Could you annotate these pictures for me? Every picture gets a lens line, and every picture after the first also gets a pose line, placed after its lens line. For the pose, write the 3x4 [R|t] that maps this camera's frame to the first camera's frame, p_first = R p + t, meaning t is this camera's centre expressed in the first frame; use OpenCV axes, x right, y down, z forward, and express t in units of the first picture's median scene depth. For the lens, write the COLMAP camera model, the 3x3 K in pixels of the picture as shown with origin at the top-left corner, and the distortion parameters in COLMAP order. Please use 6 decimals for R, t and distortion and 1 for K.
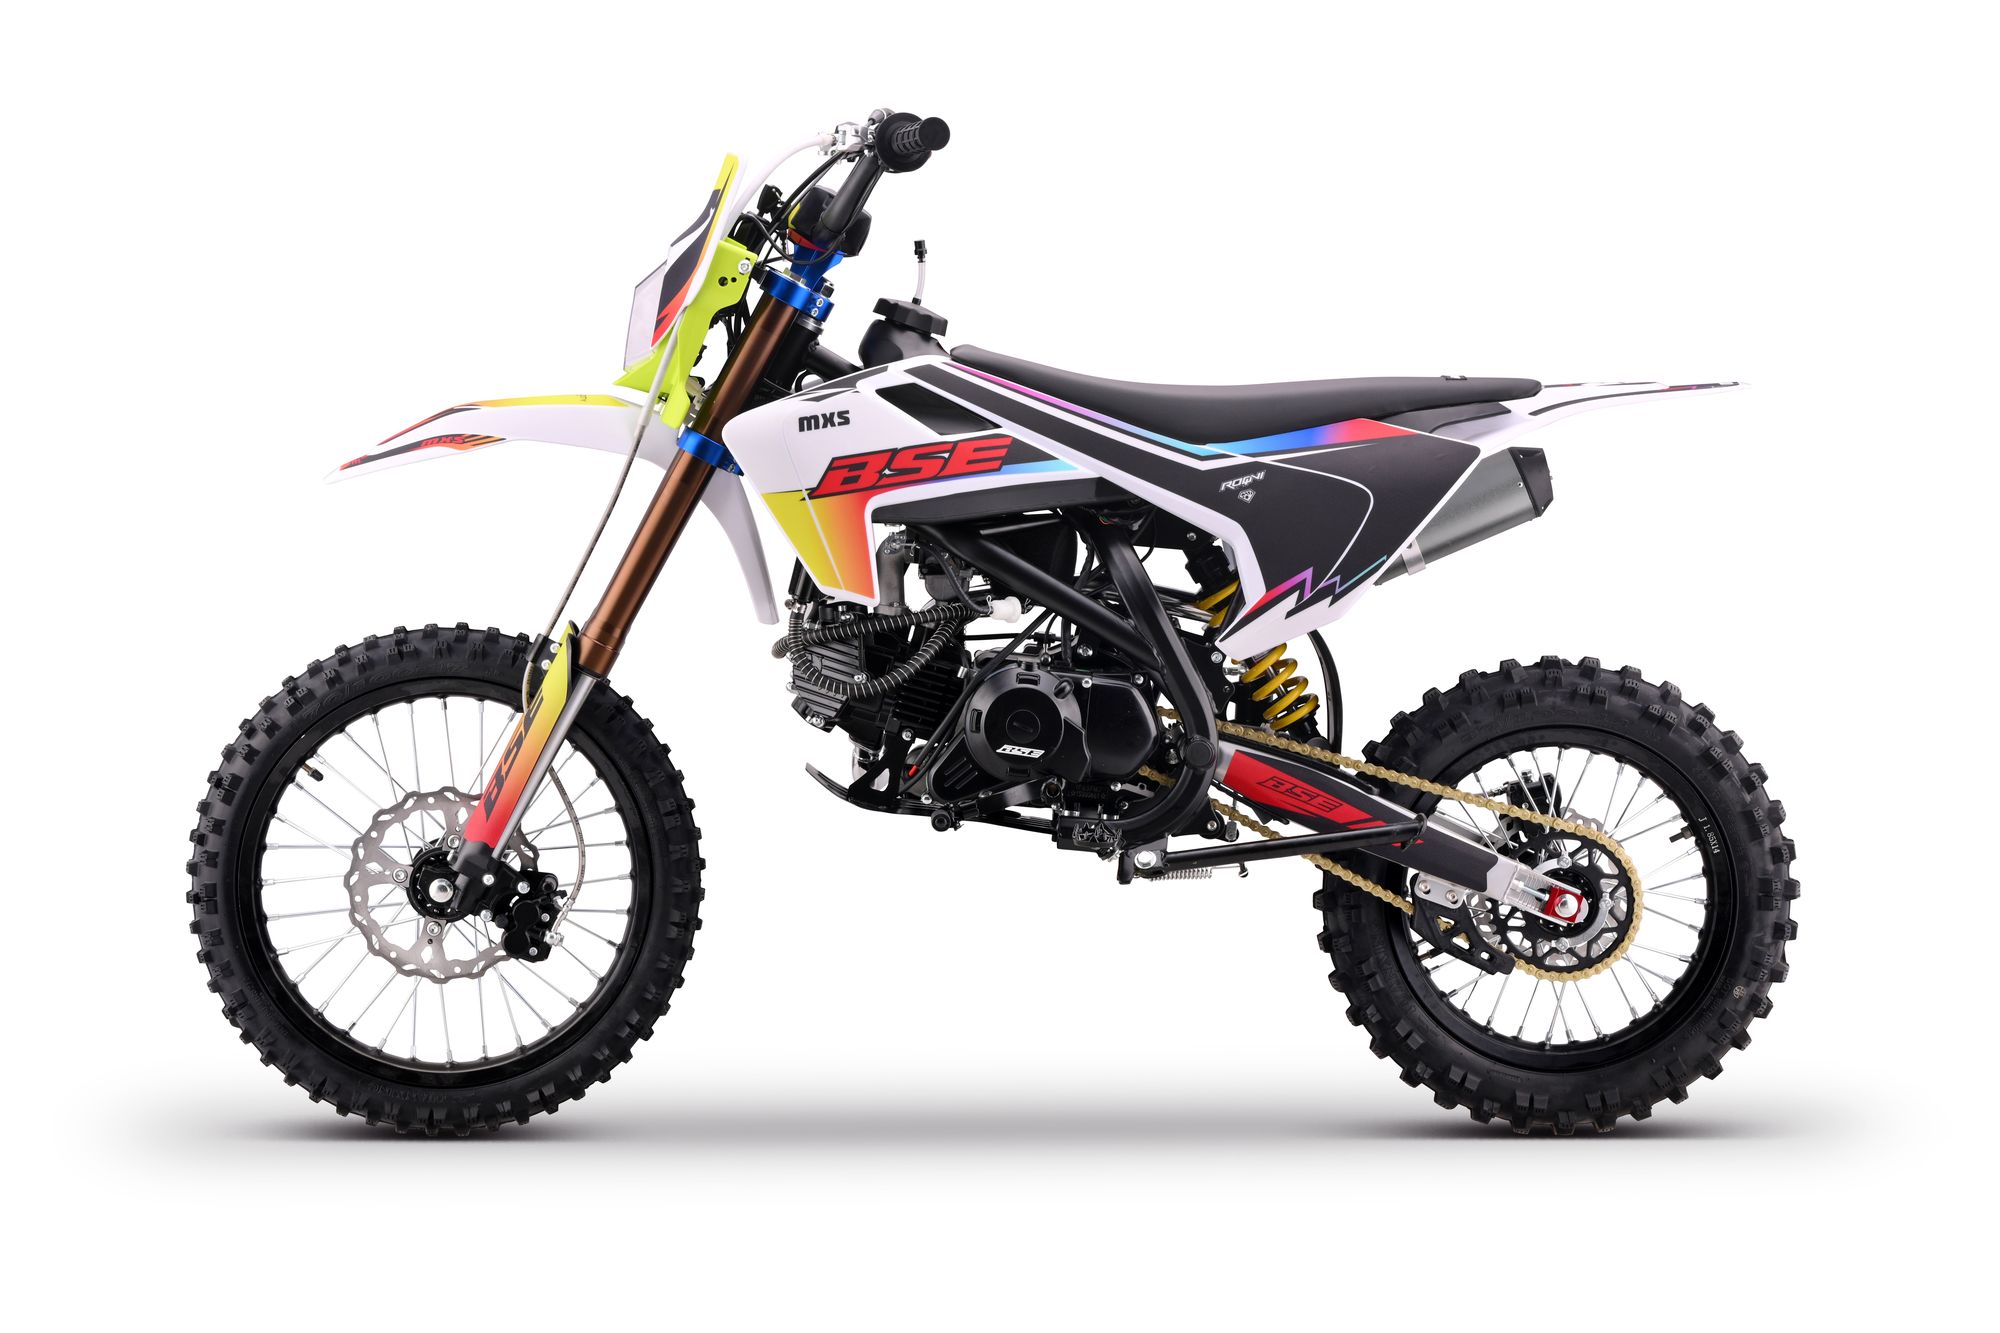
lens RADIAL K [[6004.4, 0, 999.4], [0, 6004.4, 666.8], [0, 0, 1]] dist [-0.221419, 0.000000]
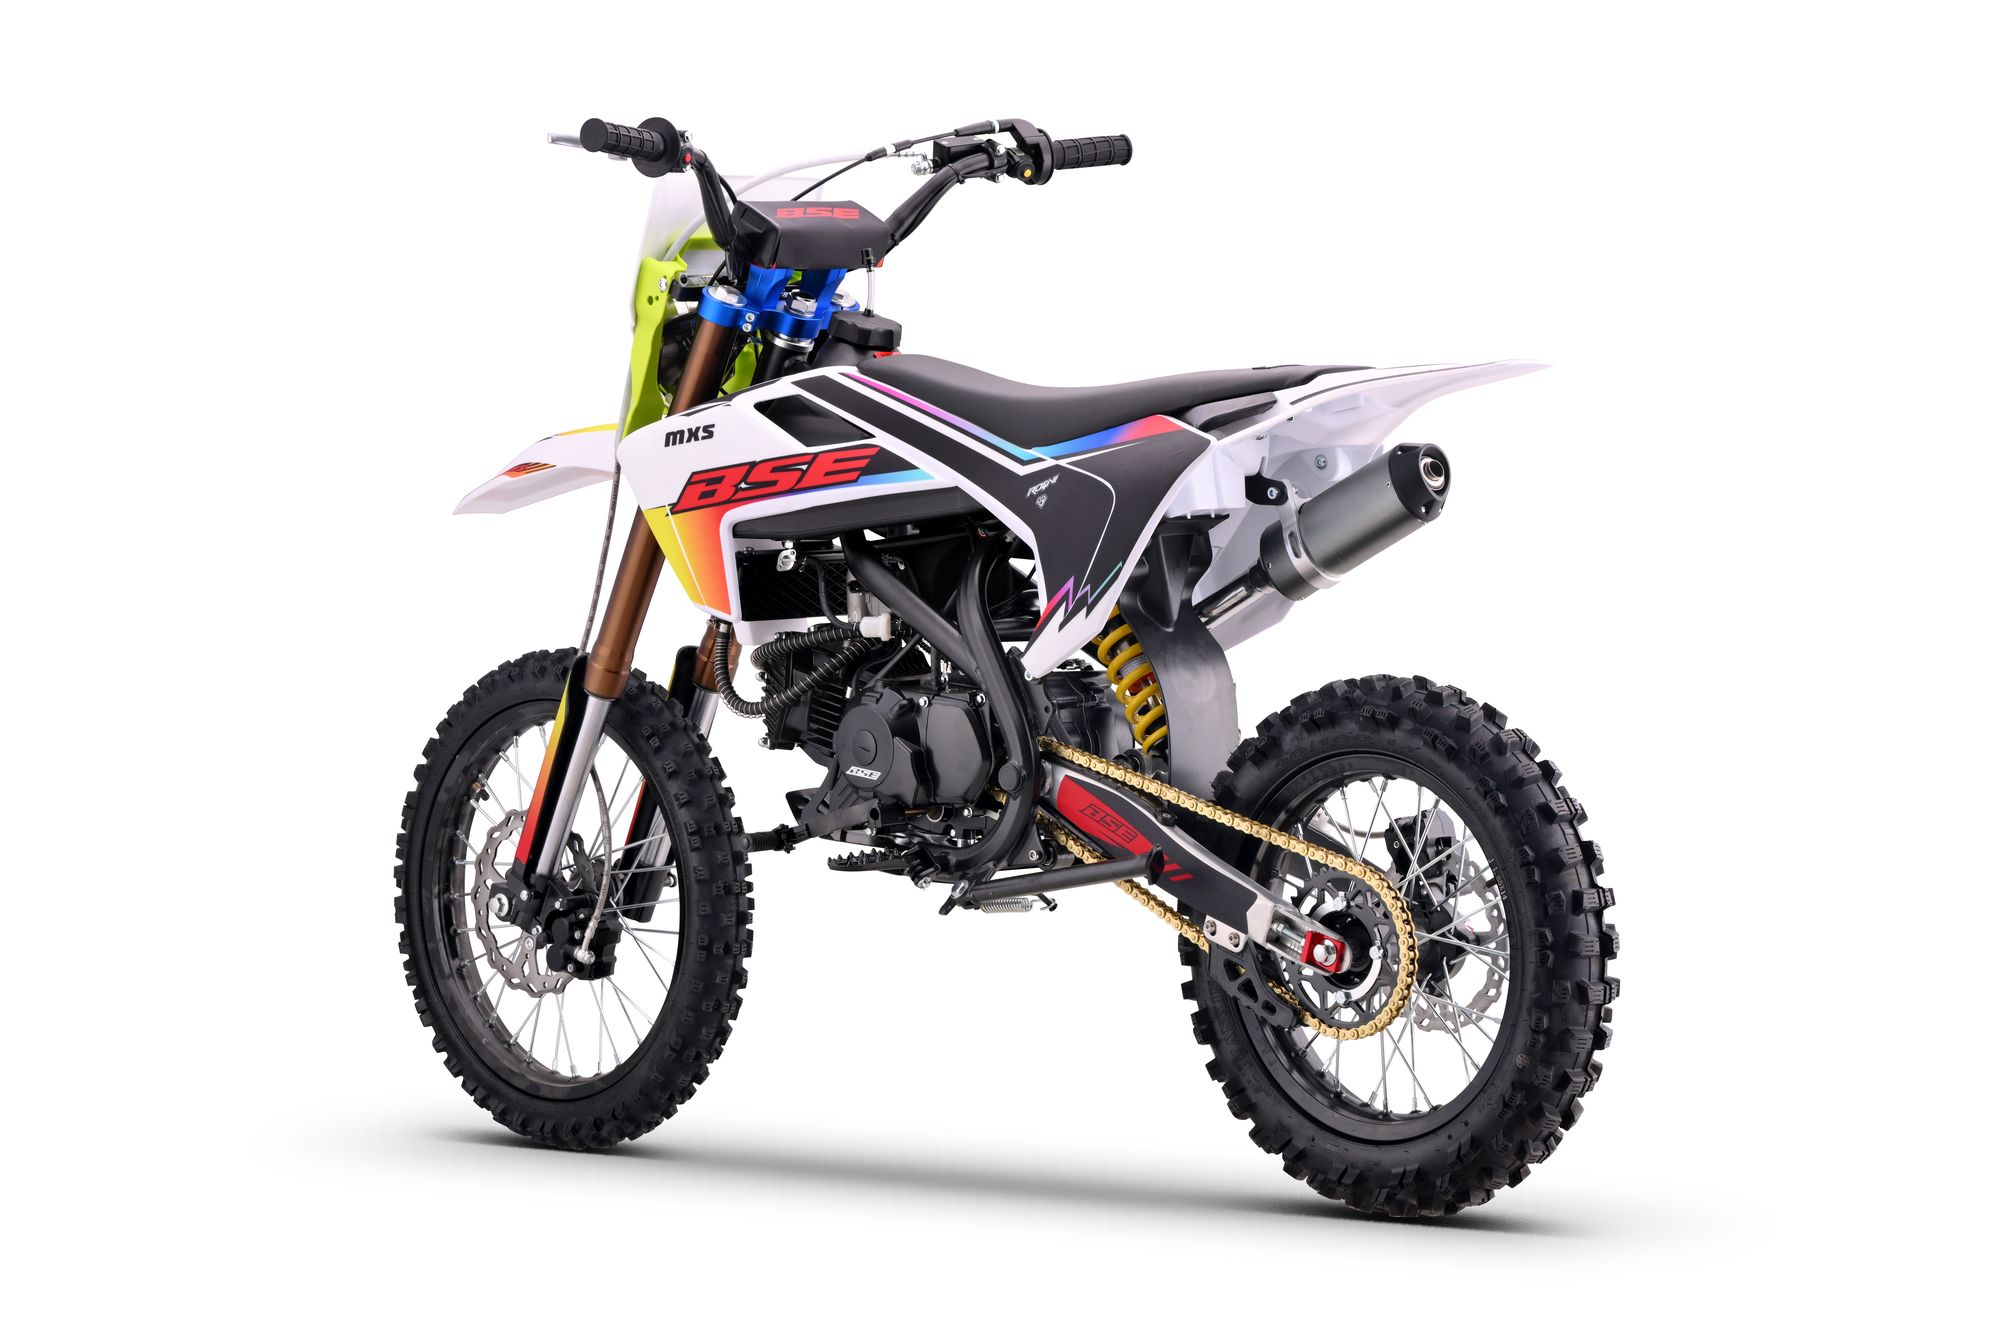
lens RADIAL K [[6004.4, 0, 1000.5], [0, 6004.4, 663.2], [0, 0, 1]] dist [-0.221419, 0.000000]
pose [[0.670912, -0.008091, -0.741493, 0.731859], [-0.024883, 0.999132, -0.033417, 0.028208], [0.741120, 0.040871, 0.670128, 0.370090]]
